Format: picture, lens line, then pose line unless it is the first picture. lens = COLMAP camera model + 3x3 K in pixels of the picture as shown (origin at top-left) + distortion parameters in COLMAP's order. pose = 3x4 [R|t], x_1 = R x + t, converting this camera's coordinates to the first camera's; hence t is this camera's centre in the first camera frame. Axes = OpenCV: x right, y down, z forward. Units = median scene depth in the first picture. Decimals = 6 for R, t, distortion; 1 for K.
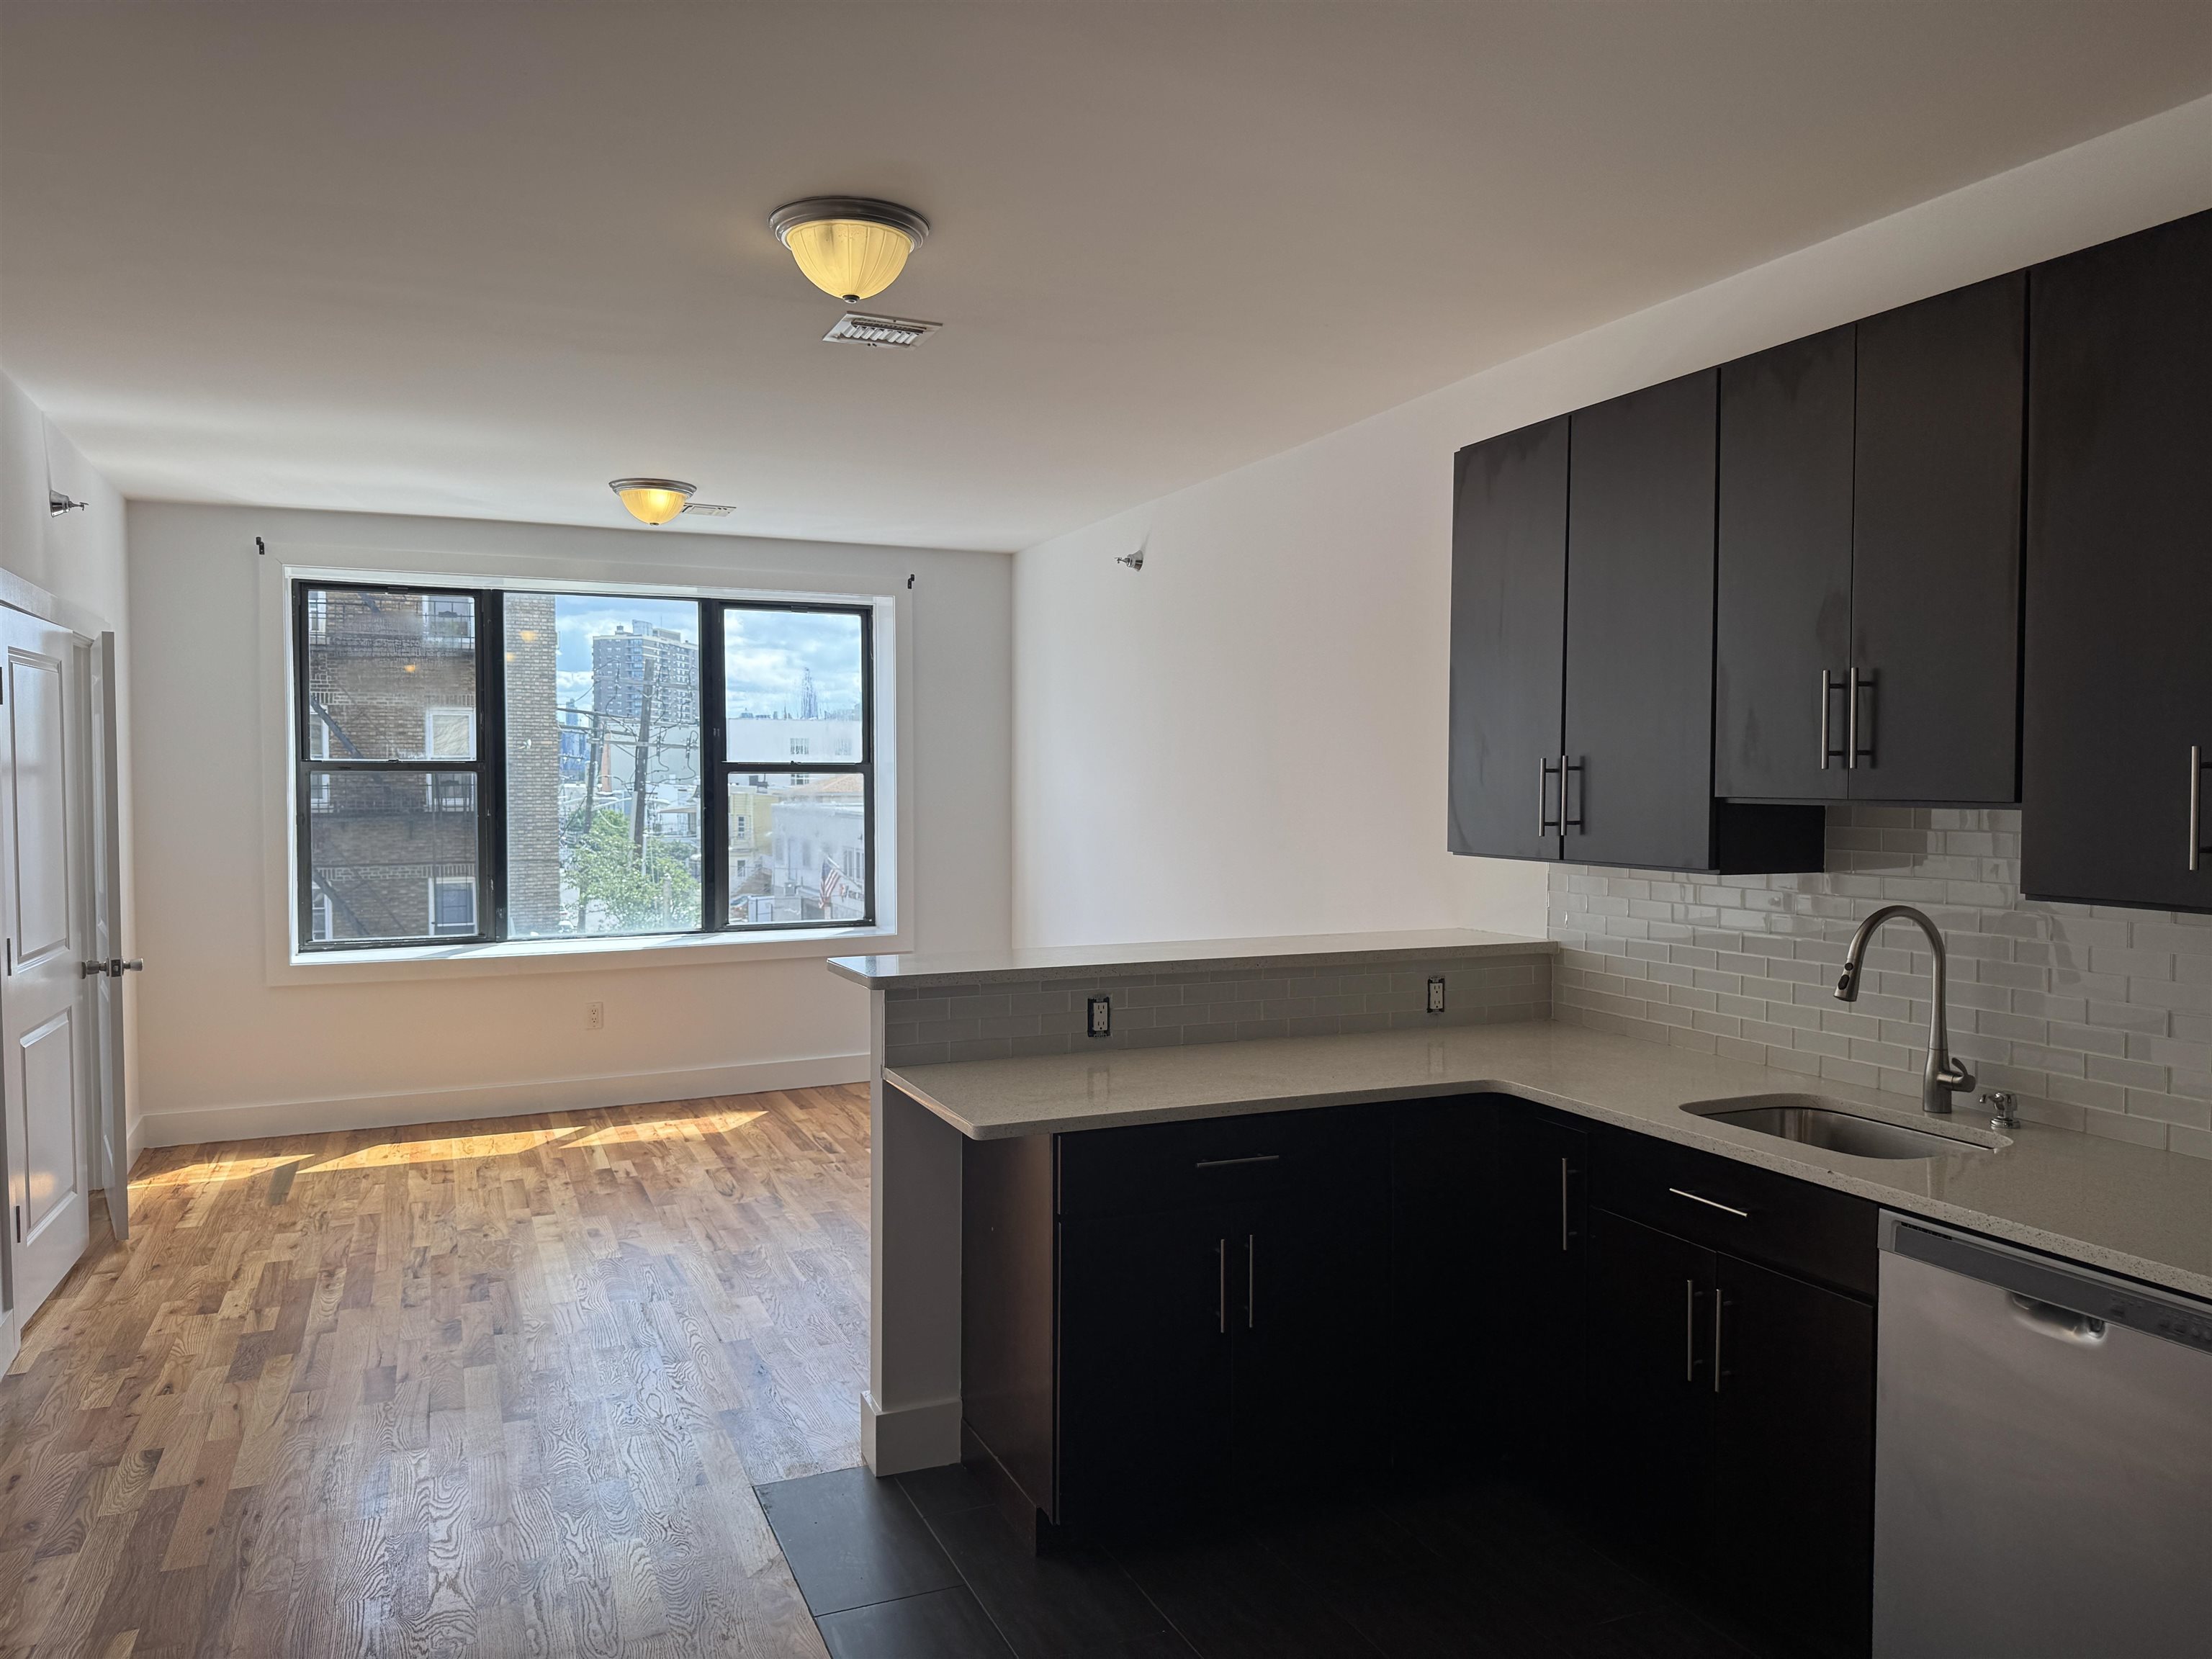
lens RADIAL K [[1519.9, 0, 1106.0], [0, 1519.9, 829.5], [0, 0, 1]] dist [-0.005820, -0.005158]
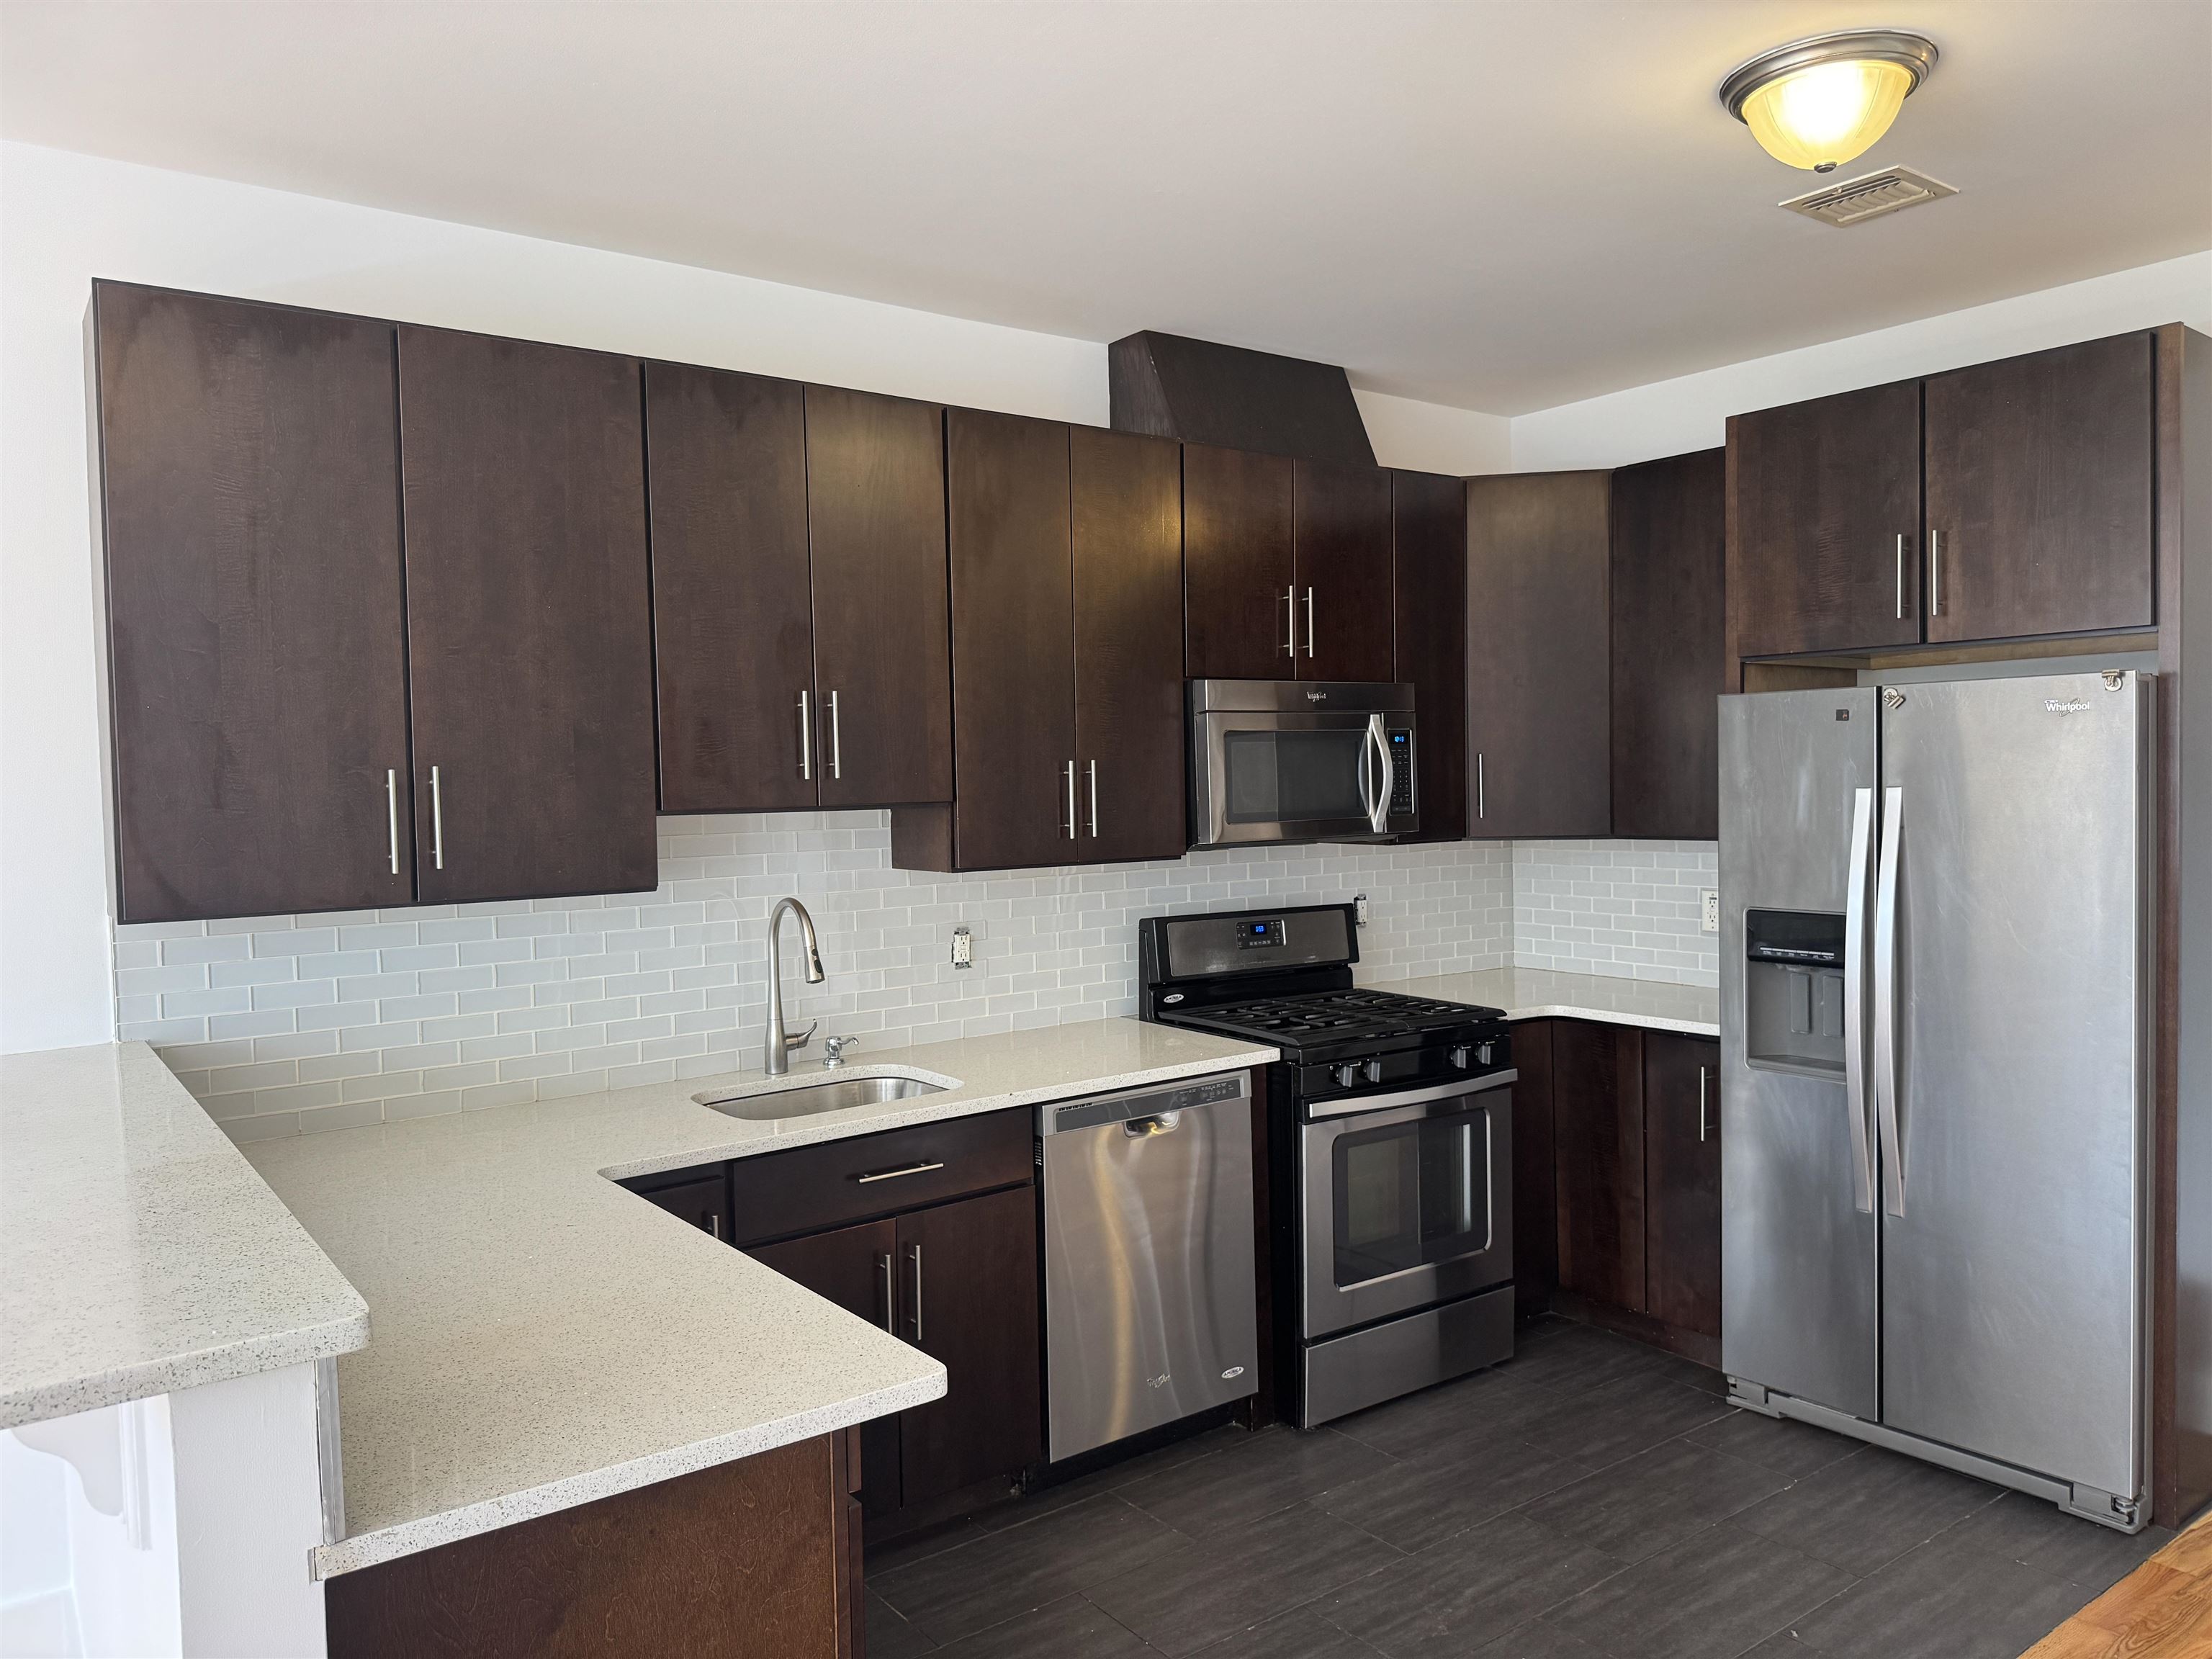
lens RADIAL K [[1519.9, 0, 1106.0], [0, 1519.9, 829.5], [0, 0, 1]] dist [-0.005820, -0.005158]
pose [[-0.234349, -0.027851, 0.971754, -0.663484], [0.054623, 0.997633, 0.041765, -0.037202], [-0.970617, 0.062868, -0.232273, 1.046129]]
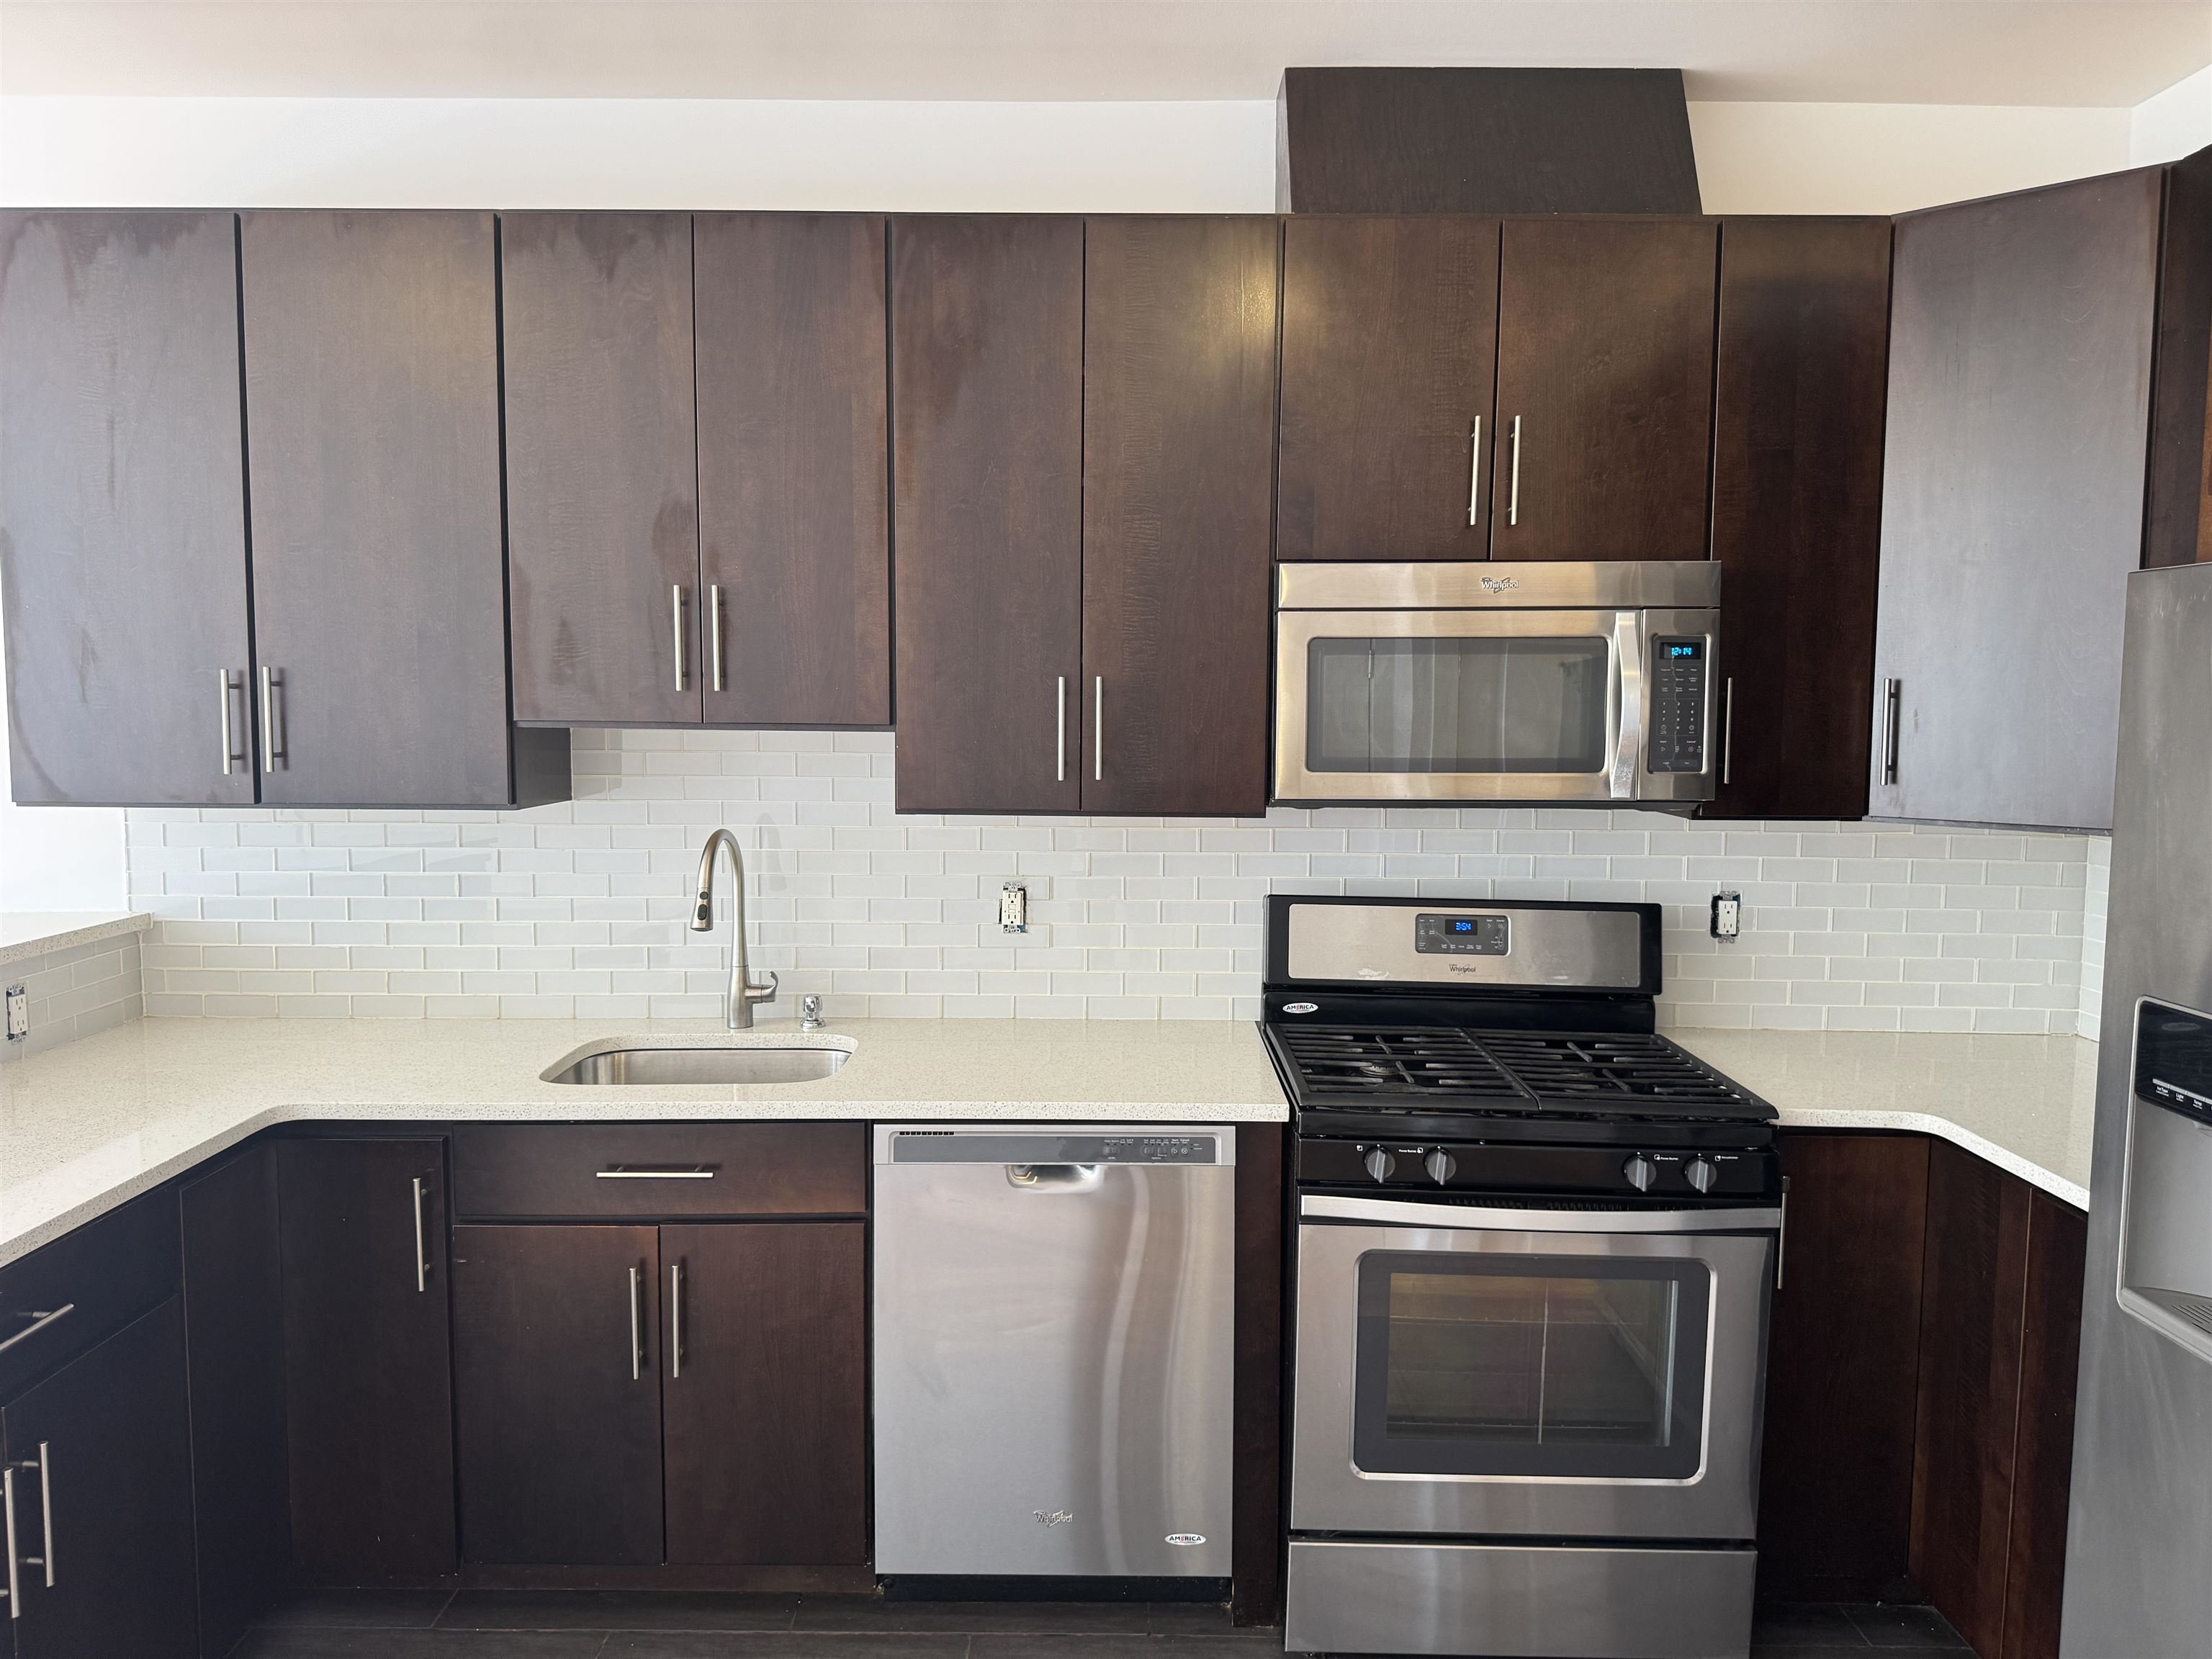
lens RADIAL K [[1519.9, 0, 1106.0], [0, 1519.9, 829.5], [0, 0, 1]] dist [-0.005820, -0.005158]
pose [[0.388214, -0.075378, 0.918481, -0.296773], [0.023099, 0.997132, 0.072070, -0.015548], [-0.921280, -0.006762, 0.388842, 0.386692]]
